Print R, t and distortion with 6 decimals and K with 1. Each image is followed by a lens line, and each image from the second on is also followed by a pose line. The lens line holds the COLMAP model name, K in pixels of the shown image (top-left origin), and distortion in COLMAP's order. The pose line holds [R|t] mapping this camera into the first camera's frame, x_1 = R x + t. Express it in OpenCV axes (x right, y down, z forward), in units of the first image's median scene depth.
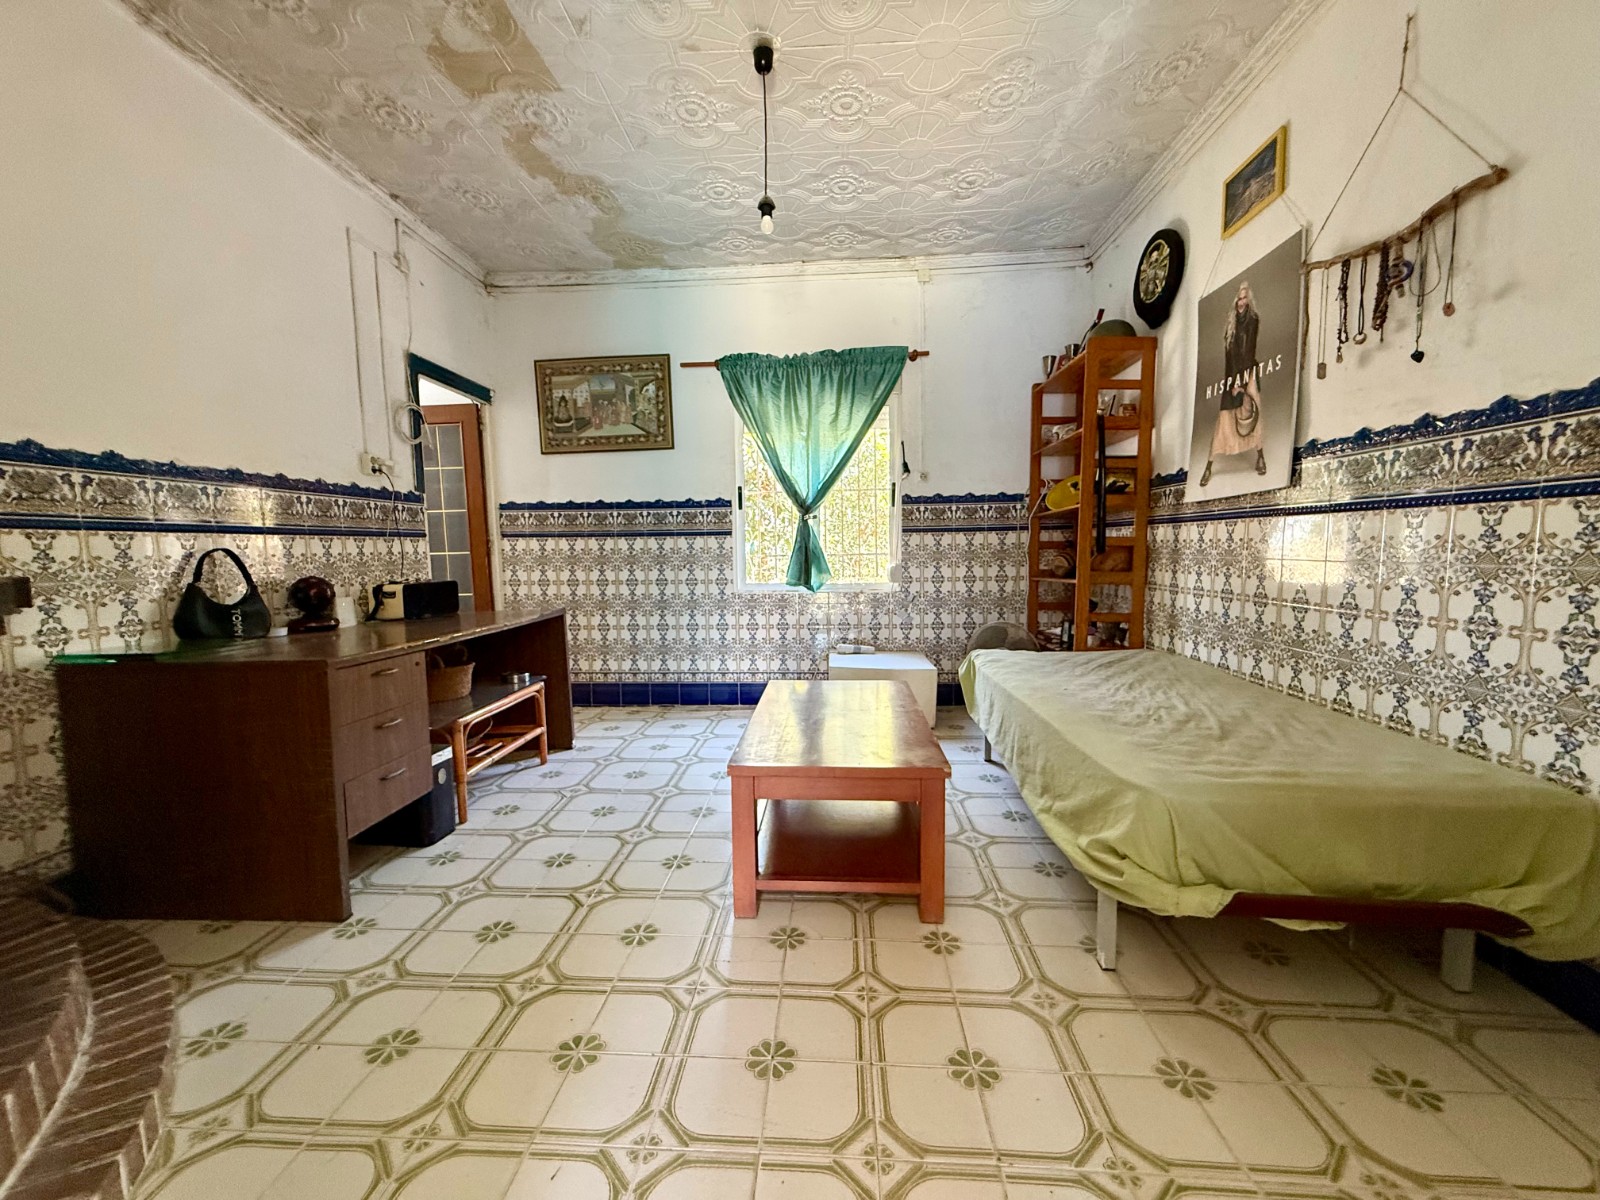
lens RADIAL K [[638.3, 0, 791.8], [0, 638.3, 599.0], [0, 0, 1]] dist [-0.000152, 0.000410]
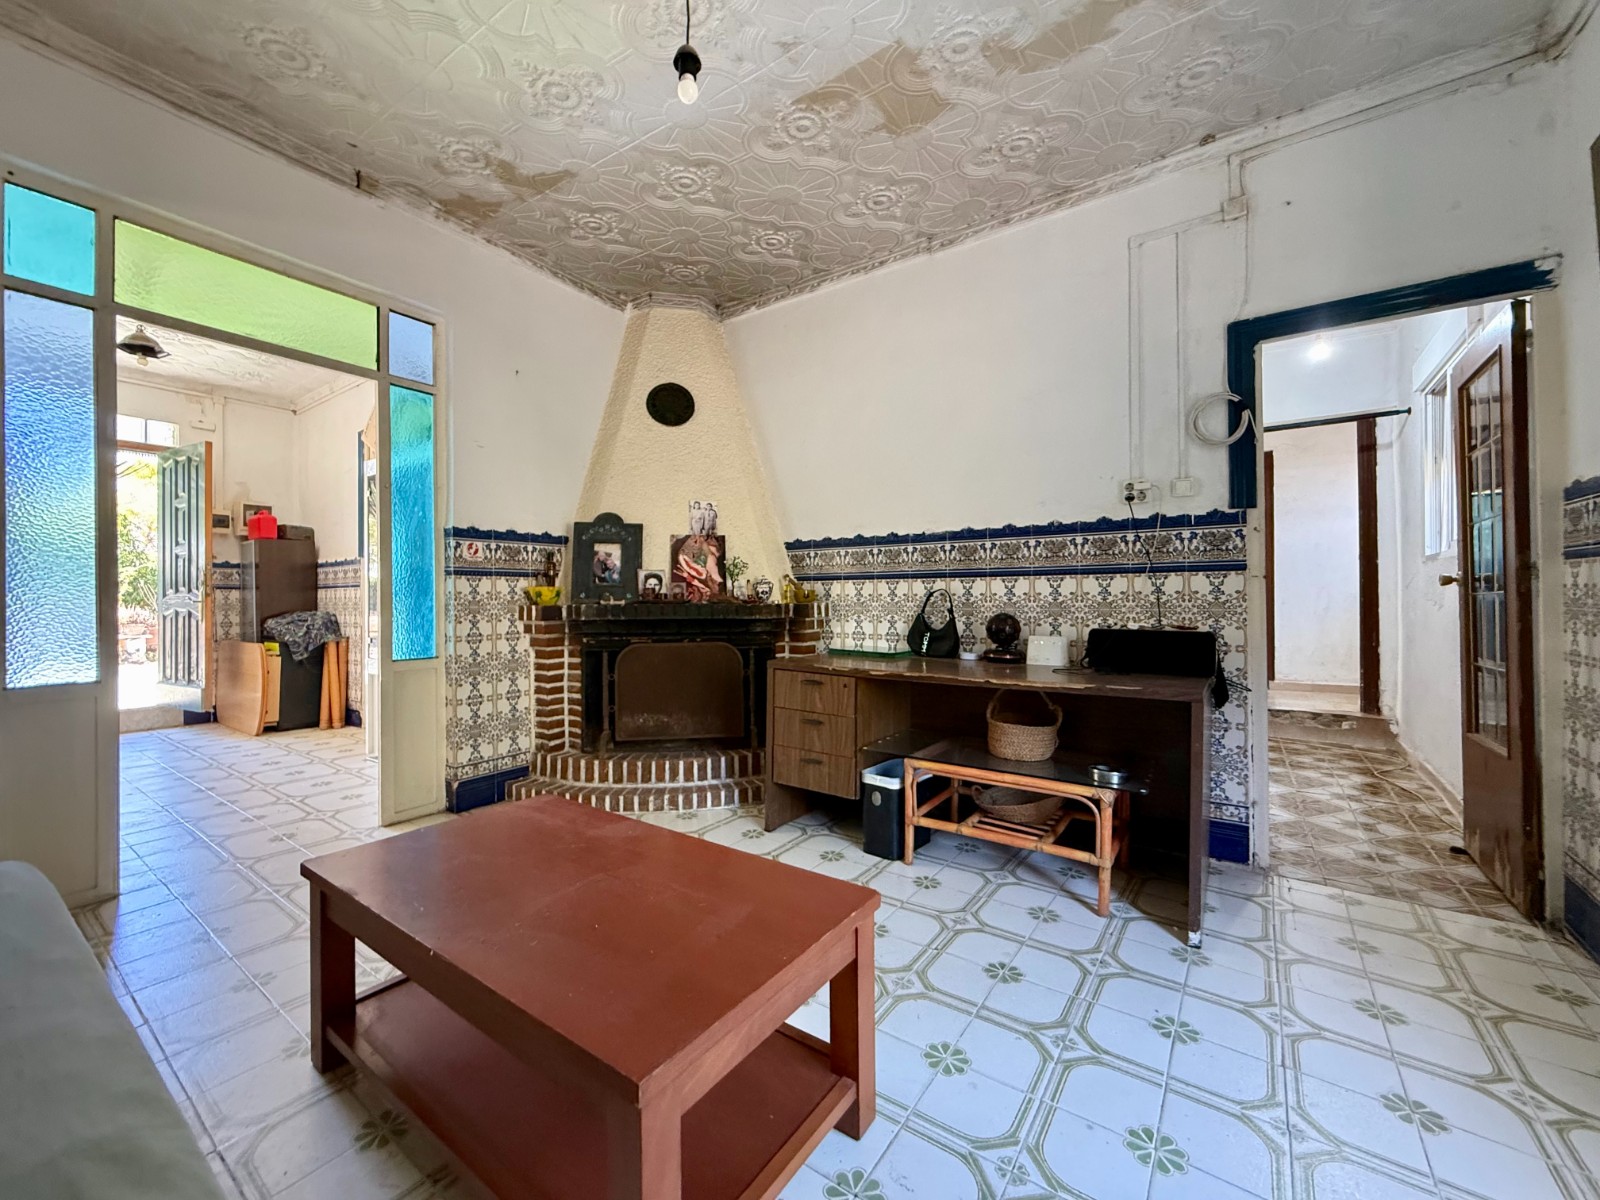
lens RADIAL K [[638.3, 0, 791.8], [0, 638.3, 599.0], [0, 0, 1]] dist [-0.000152, 0.000410]
pose [[-0.525830, 0.016033, -0.850439, 0.379910], [-0.057174, 0.996895, 0.054145, -0.094827], [0.848666, 0.077094, -0.523280, 1.207610]]
